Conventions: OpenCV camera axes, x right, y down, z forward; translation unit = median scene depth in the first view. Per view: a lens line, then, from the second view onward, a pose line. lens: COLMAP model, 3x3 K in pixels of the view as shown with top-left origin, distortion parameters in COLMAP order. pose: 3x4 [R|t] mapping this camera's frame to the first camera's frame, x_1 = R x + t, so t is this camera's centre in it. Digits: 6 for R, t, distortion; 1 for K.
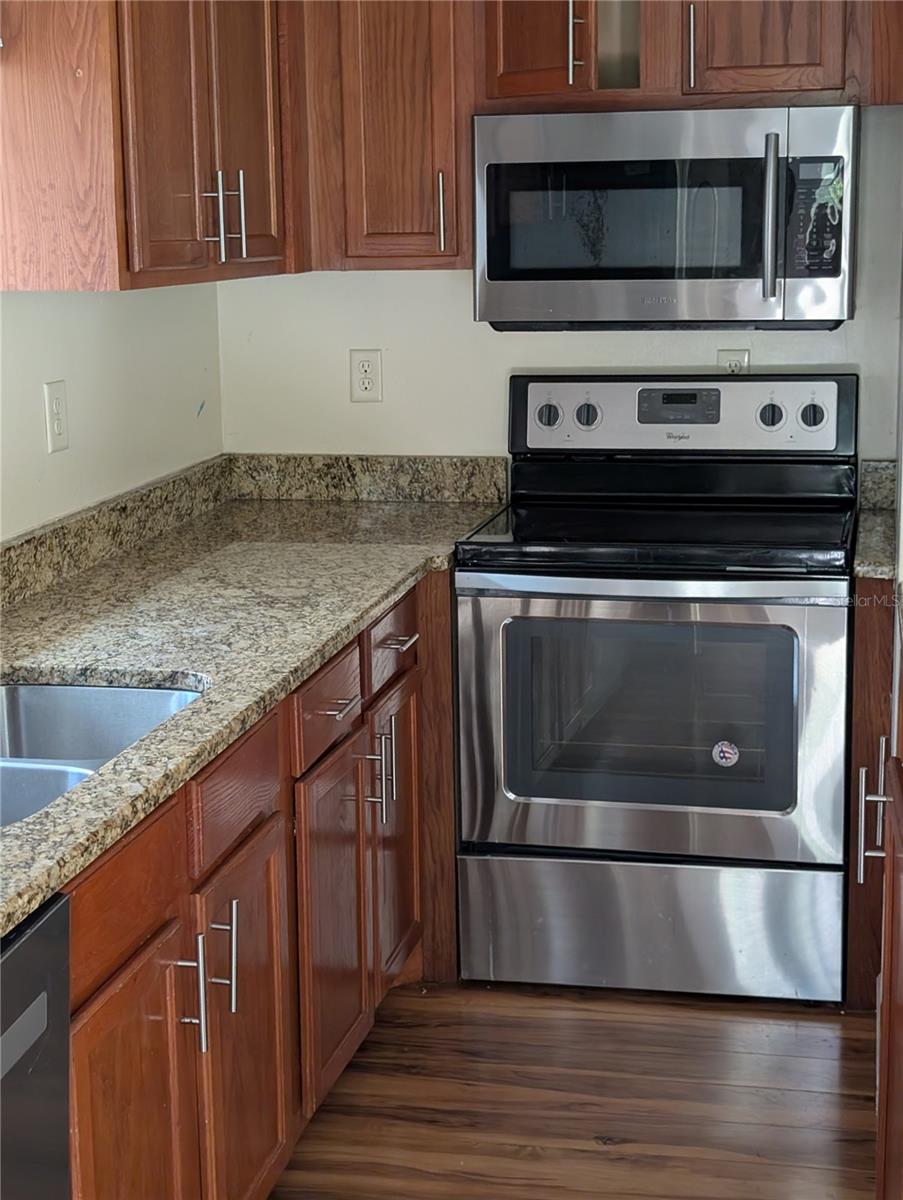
lens RADIAL K [[1895.7, 0, 478.1], [0, 1895.7, 592.7], [0, 0, 1]] dist [0.134608, 0.000000]
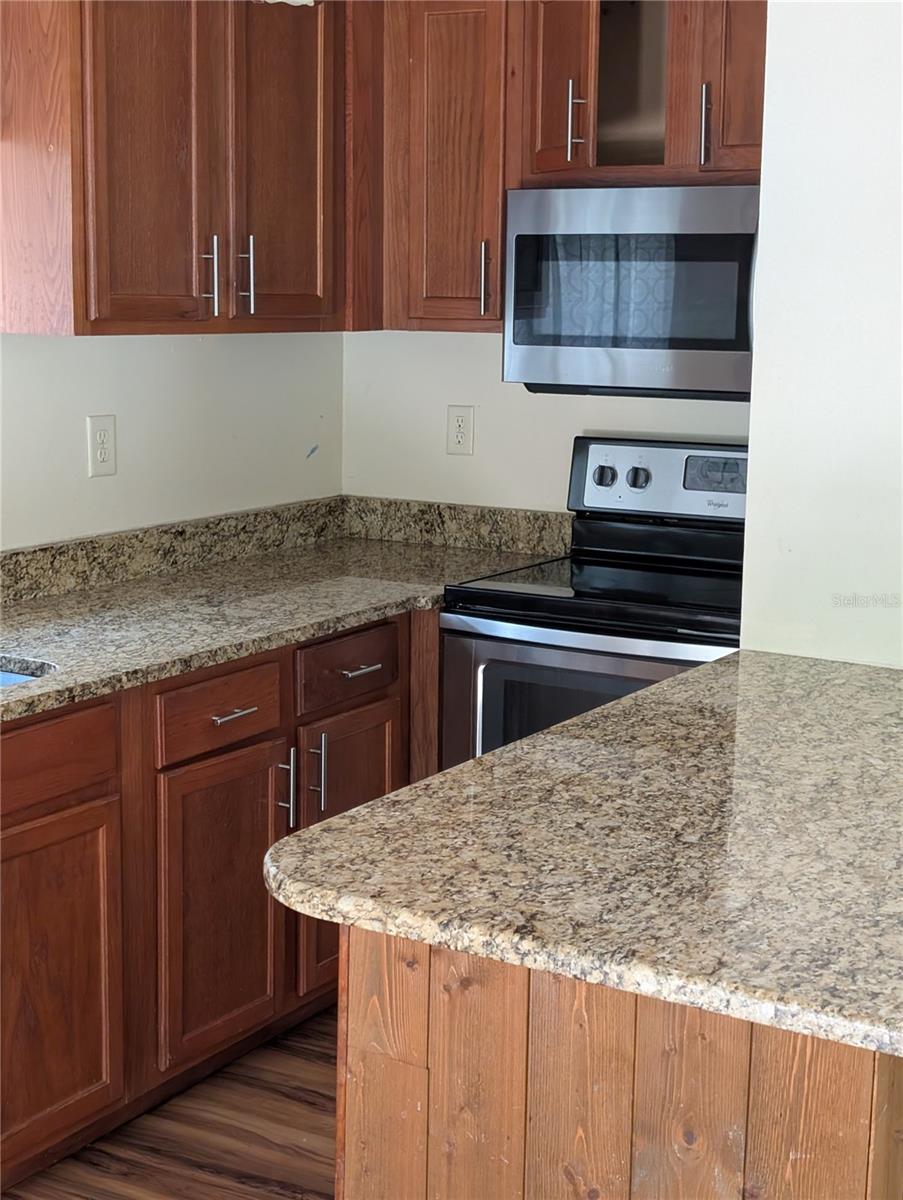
lens RADIAL K [[1895.7, 0, 445.8], [0, 1895.7, 647.6], [0, 0, 1]] dist [0.134608, 0.000000]
pose [[0.938884, 0.091838, -0.331756, 0.330832], [-0.094384, 0.995500, 0.008467, -0.000514], [0.331041, 0.023363, 0.943327, -0.011732]]
